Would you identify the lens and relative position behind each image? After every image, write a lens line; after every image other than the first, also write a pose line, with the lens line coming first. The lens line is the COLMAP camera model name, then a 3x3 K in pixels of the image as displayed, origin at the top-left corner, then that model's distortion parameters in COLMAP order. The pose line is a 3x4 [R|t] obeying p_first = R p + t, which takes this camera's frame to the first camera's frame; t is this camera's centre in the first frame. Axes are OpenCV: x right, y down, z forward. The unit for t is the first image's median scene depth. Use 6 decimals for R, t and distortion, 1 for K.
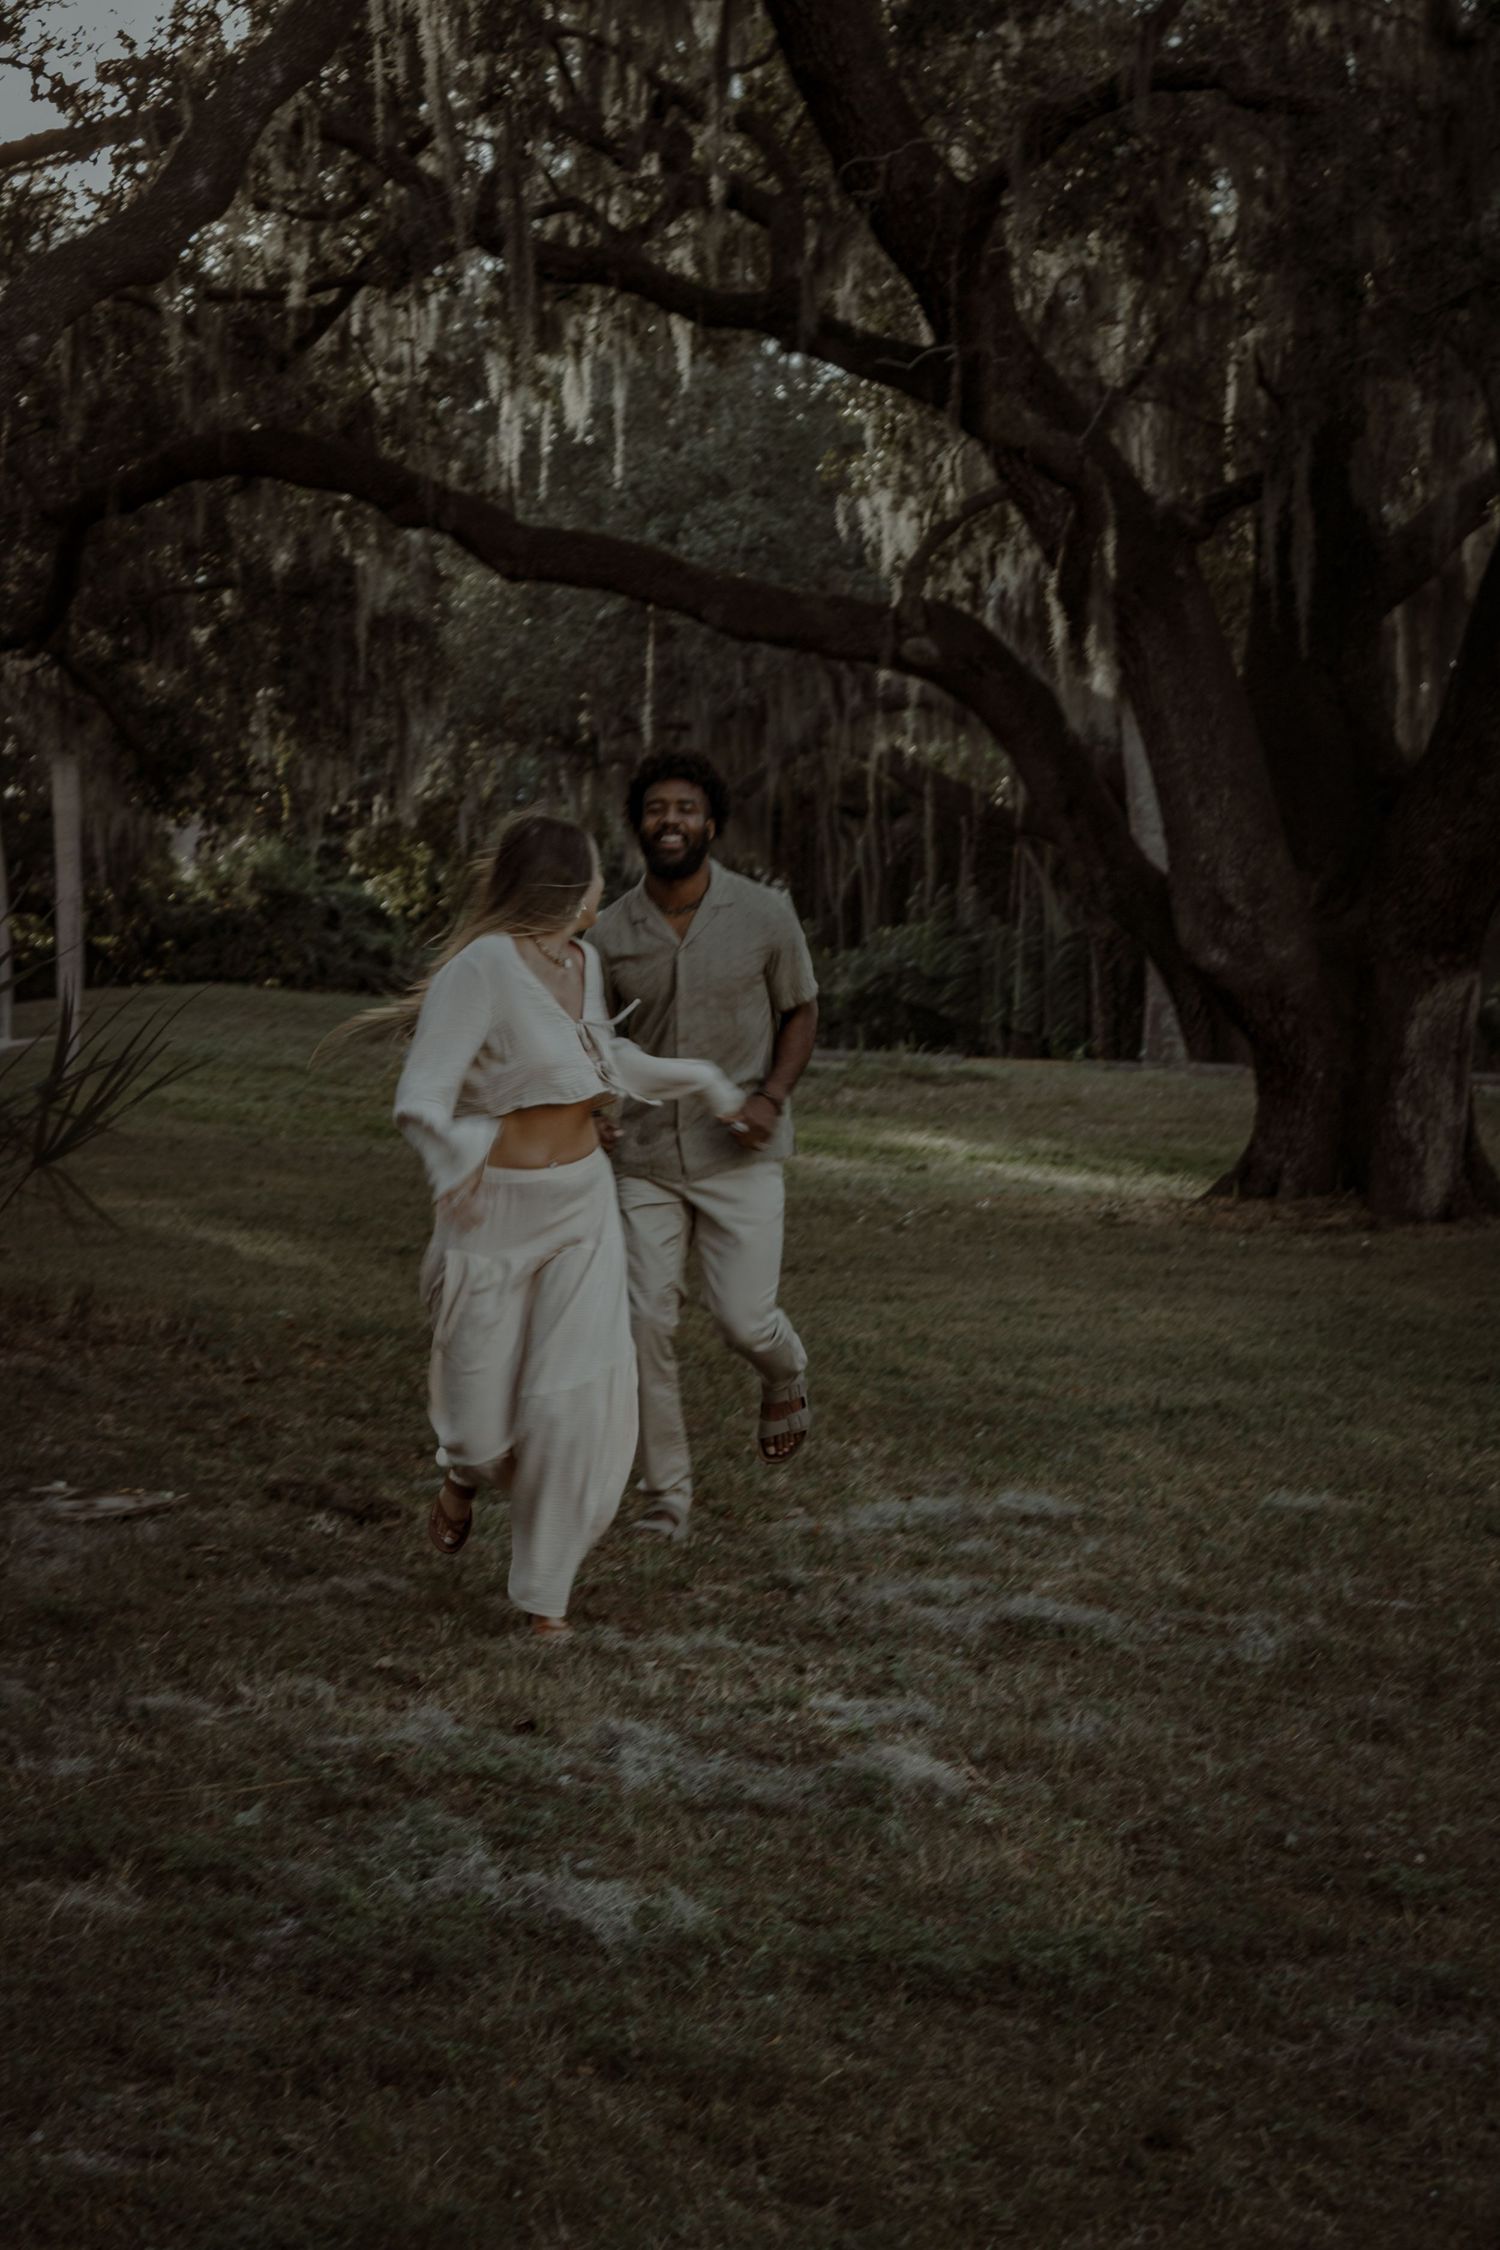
lens RADIAL K [[4783.4, 0, 750.0], [0, 4783.4, 1125.0], [0, 0, 1]] dist [0.051683, 0.142039]
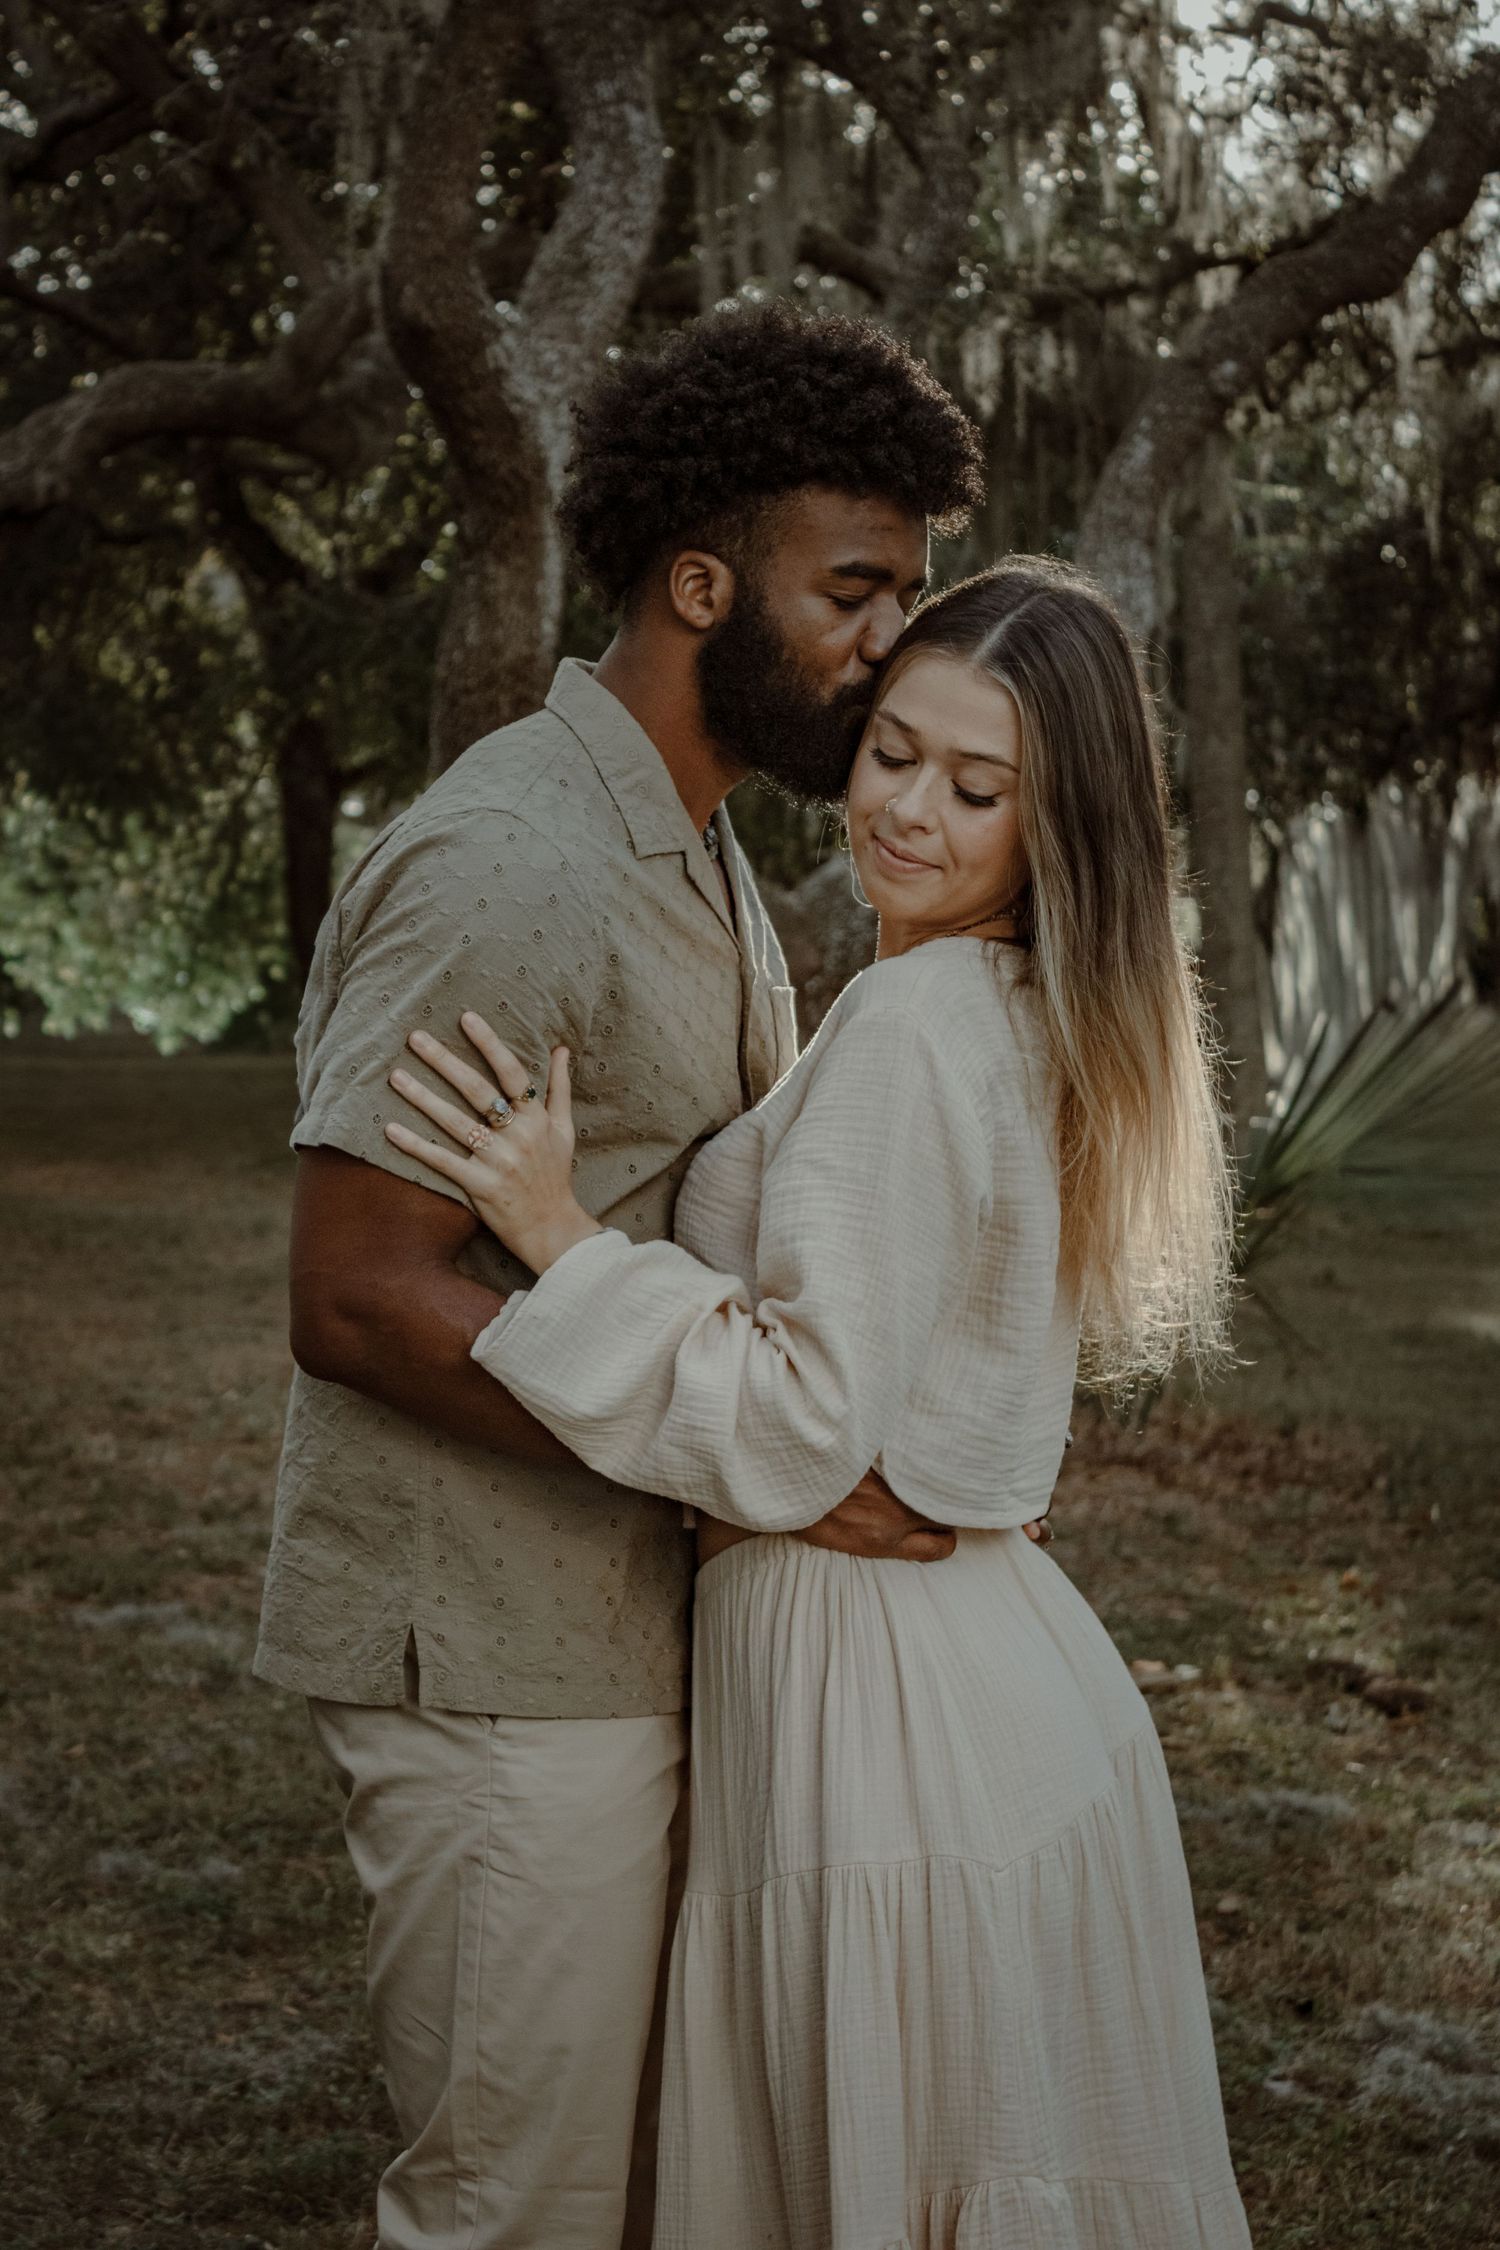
lens RADIAL K [[4909.2, 0, 750.0], [0, 4909.2, 1125.0], [0, 0, 1]] dist [0.034834, 0.292497]
pose [[0.940755, 0.006303, -0.339029, 0.067621], [-0.012993, 0.999763, -0.017466, -0.003261], [0.338839, 0.020836, 0.940614, 0.085448]]
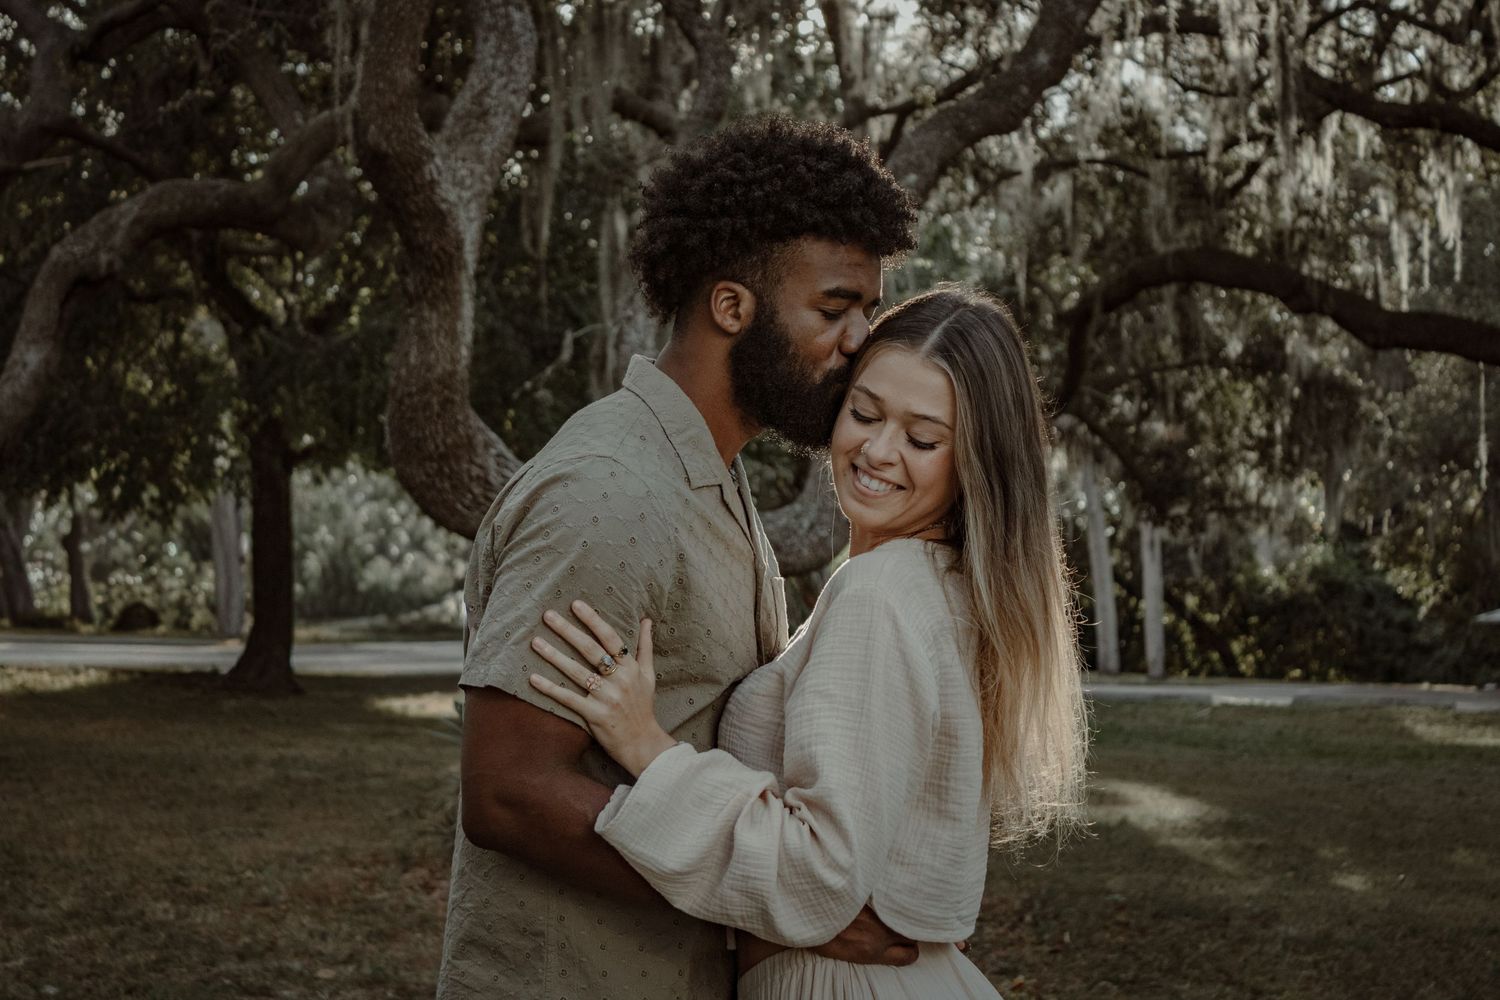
lens RADIAL K [[3272.8, 0, 750.2], [0, 3272.8, 479.3], [0, 0, 1]] dist [0.034834, 0.292497]
pose [[0.959773, -0.025045, -0.279660, 0.054620], [0.002384, 0.996705, -0.081077, -0.002297], [0.280769, 0.077149, 0.956670, 0.085246]]
